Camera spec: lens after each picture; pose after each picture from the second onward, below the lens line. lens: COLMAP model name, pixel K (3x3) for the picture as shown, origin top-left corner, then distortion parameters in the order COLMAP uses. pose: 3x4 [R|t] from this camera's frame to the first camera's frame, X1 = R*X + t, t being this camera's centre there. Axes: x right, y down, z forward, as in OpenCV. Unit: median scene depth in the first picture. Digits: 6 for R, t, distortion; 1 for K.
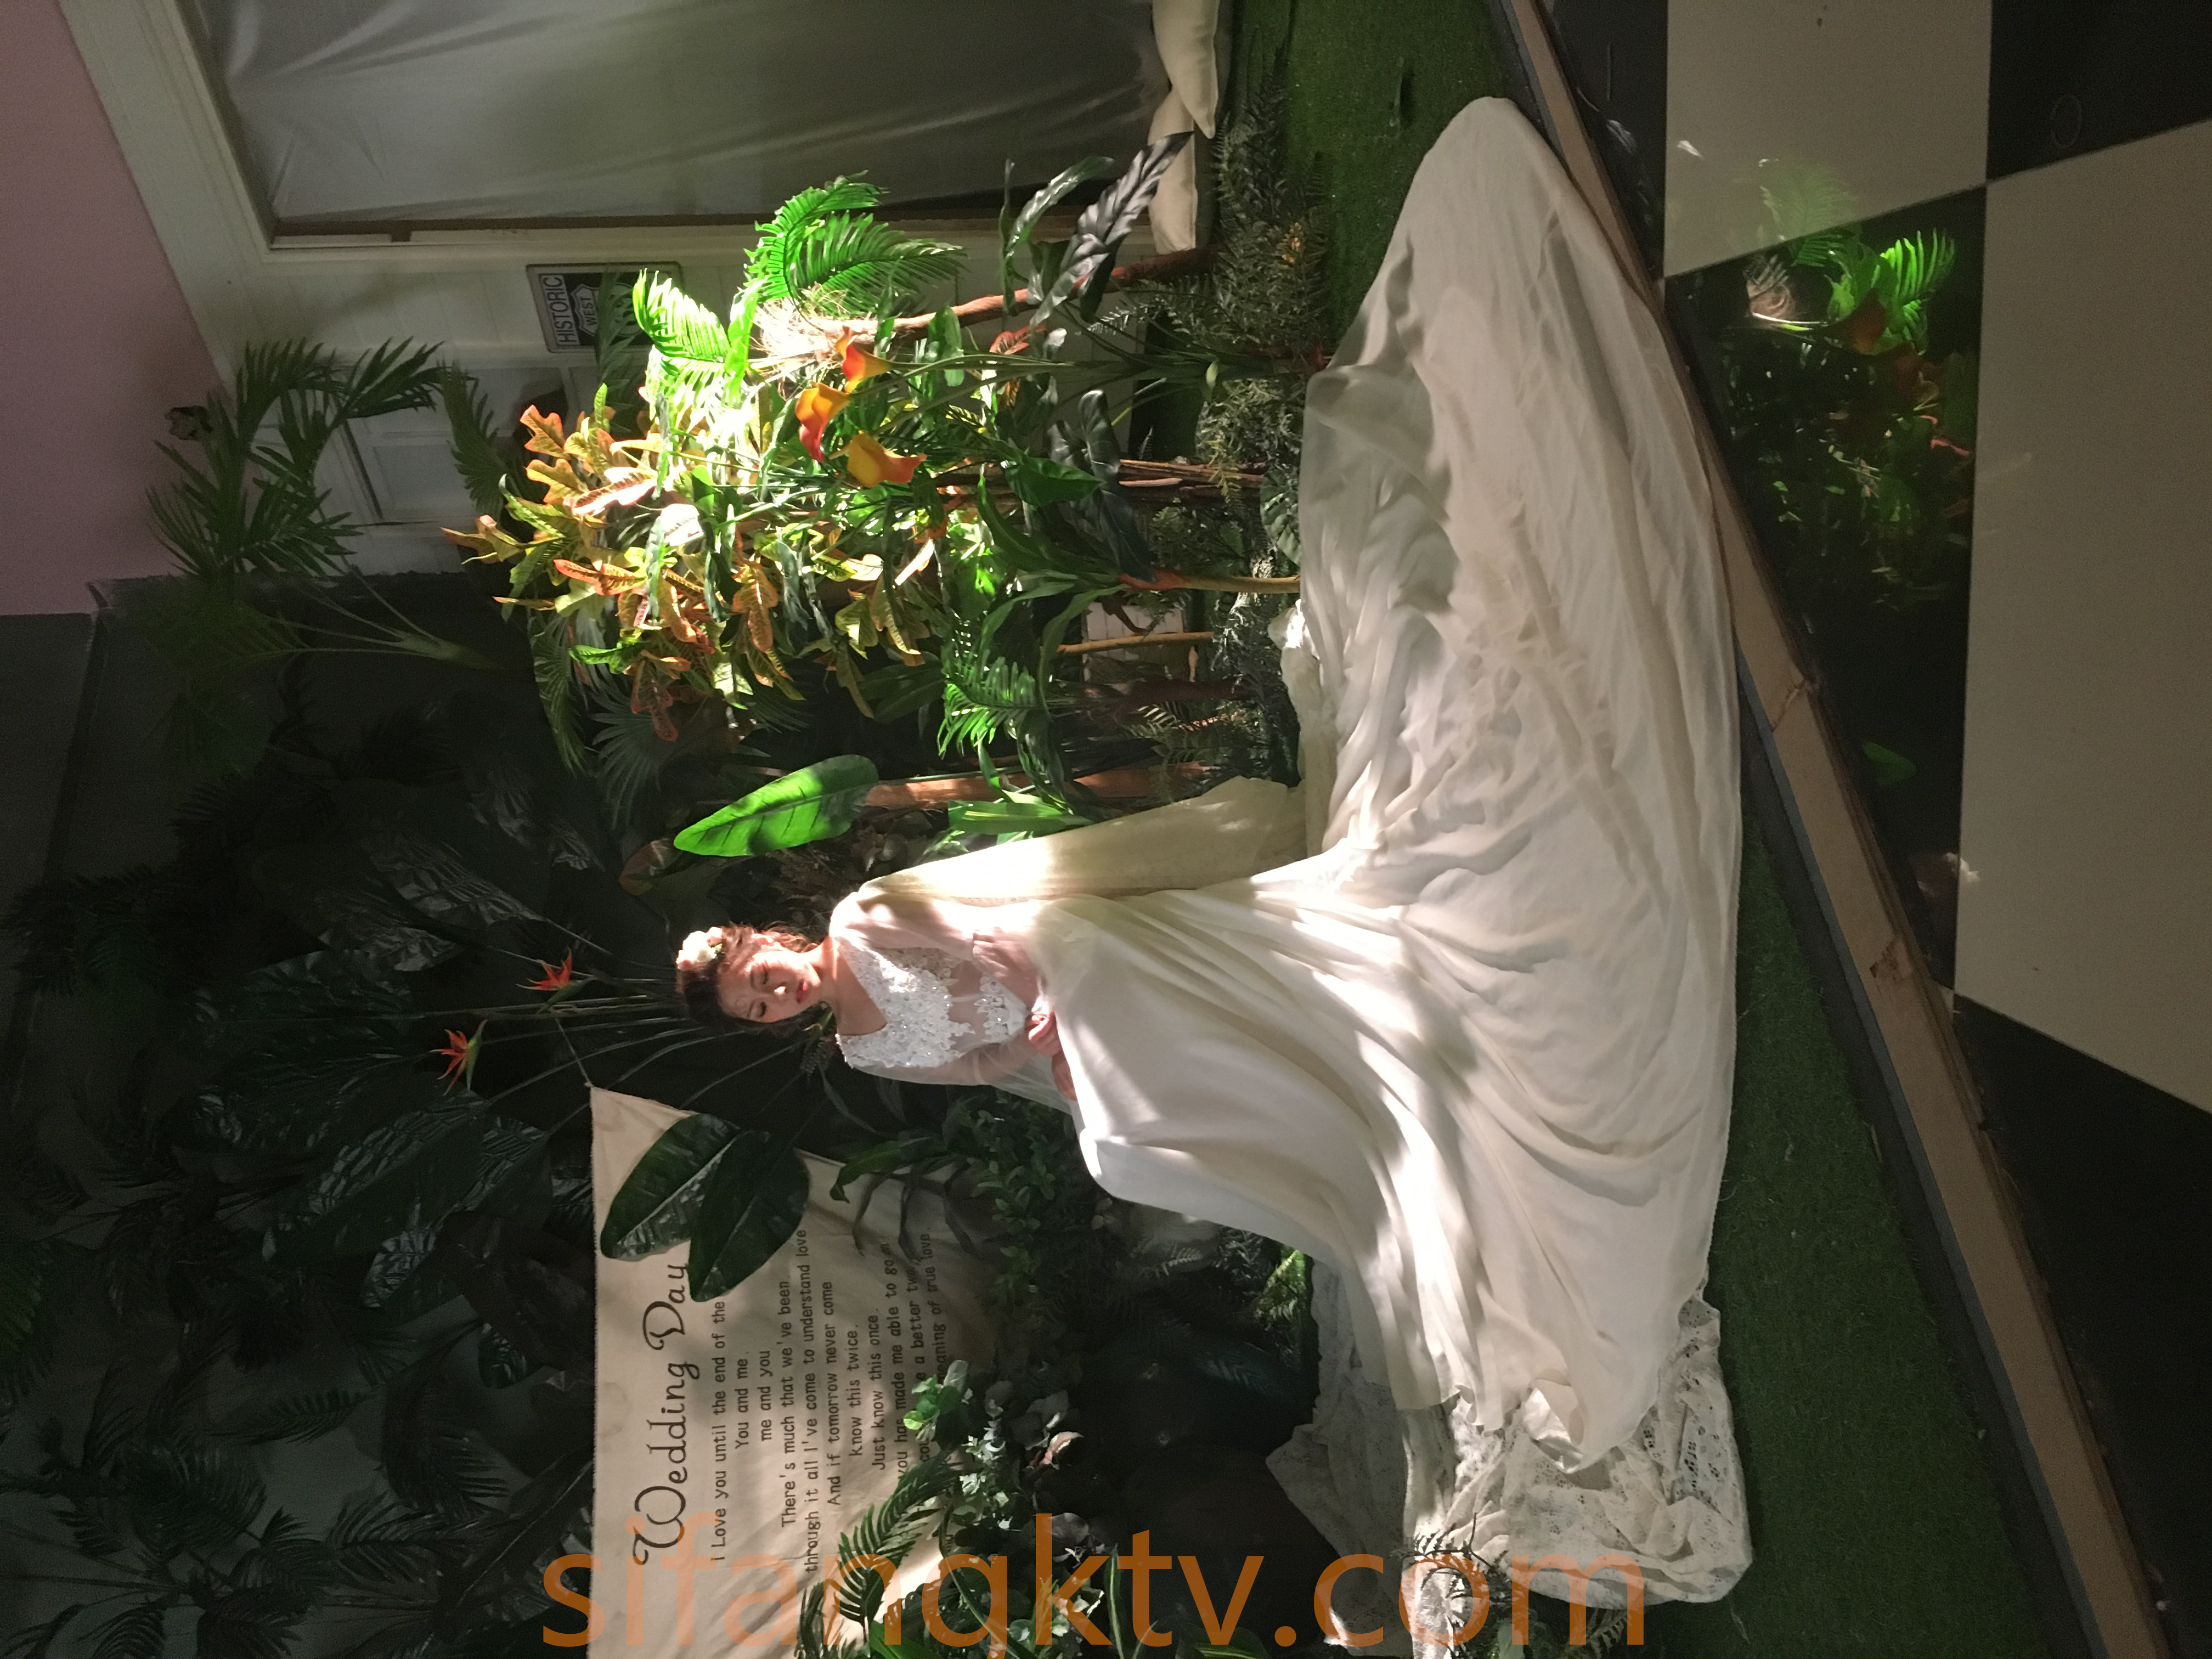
lens RADIAL K [[1920.0, 0, 1106.0], [0, 1920.0, 829.5], [0, 0, 1]] dist [0.093112, -0.141018]
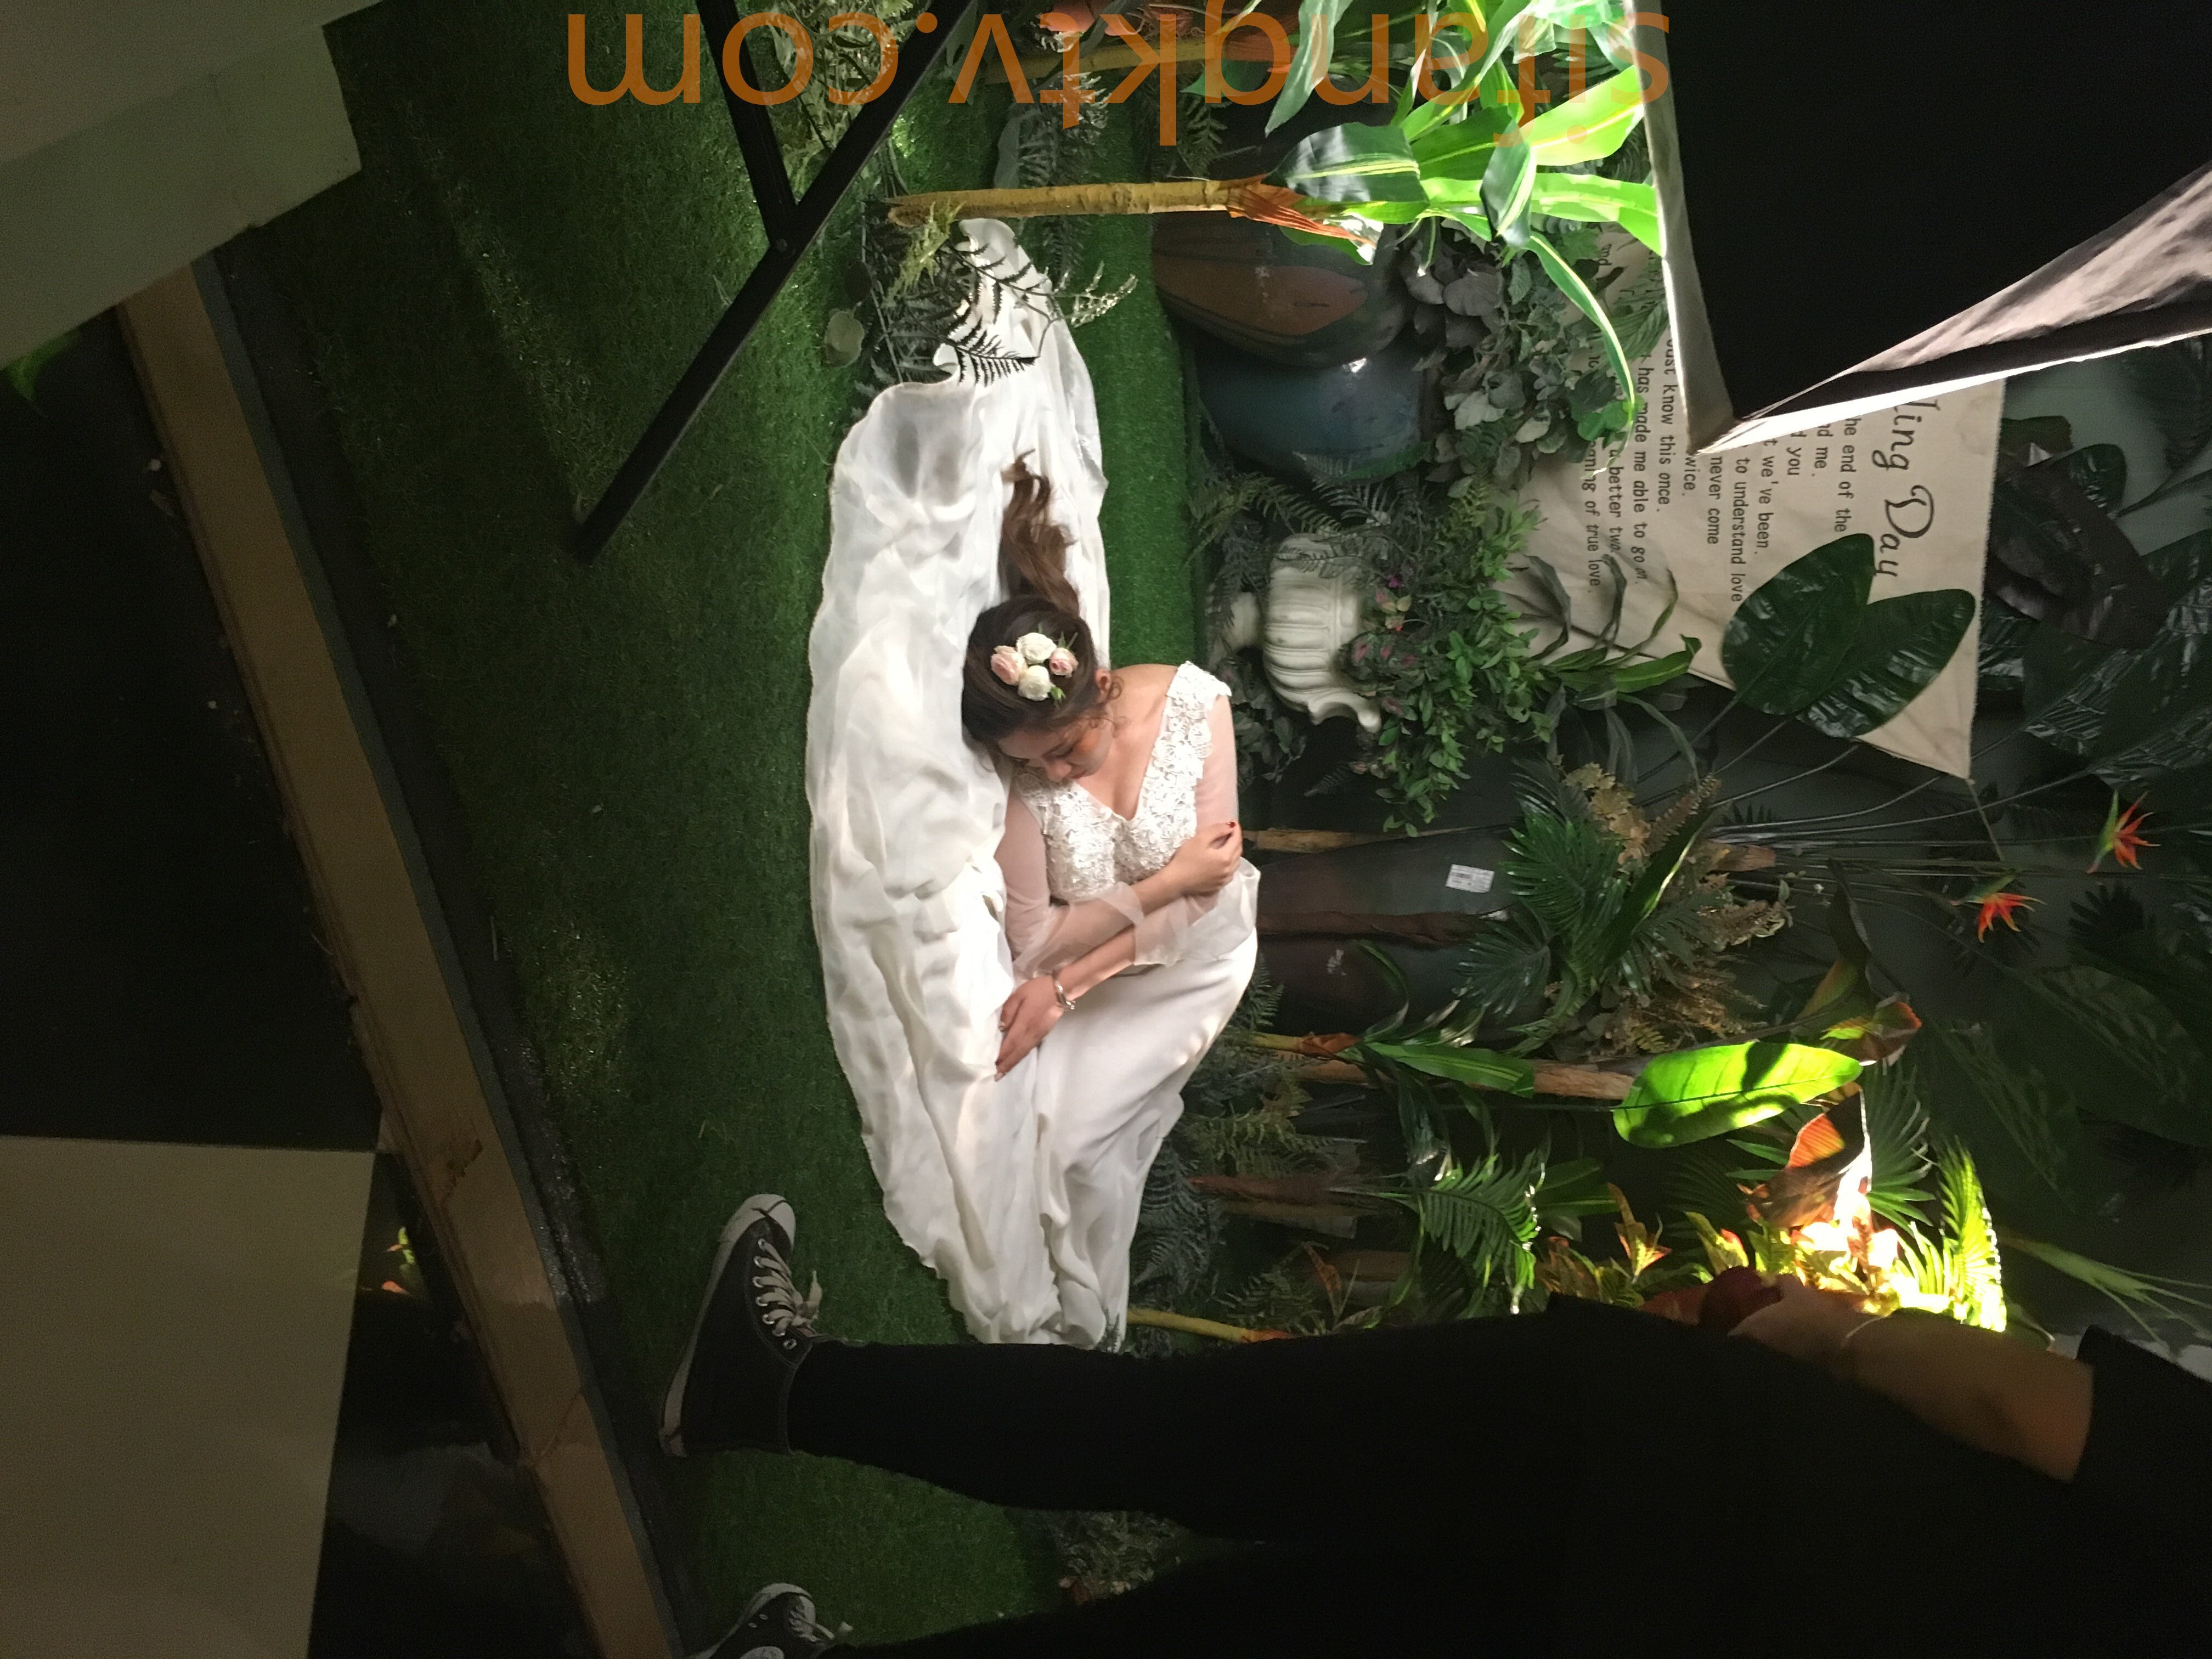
lens RADIAL K [[1921.2, 0, 1106.0], [0, 1921.2, 829.5], [0, 0, 1]] dist [0.095326, -0.147926]
pose [[-0.989235, -0.088050, 0.116878, 0.017666], [0.088512, -0.996074, -0.001242, 0.080423], [0.116528, 0.009116, 0.993146, 0.076859]]
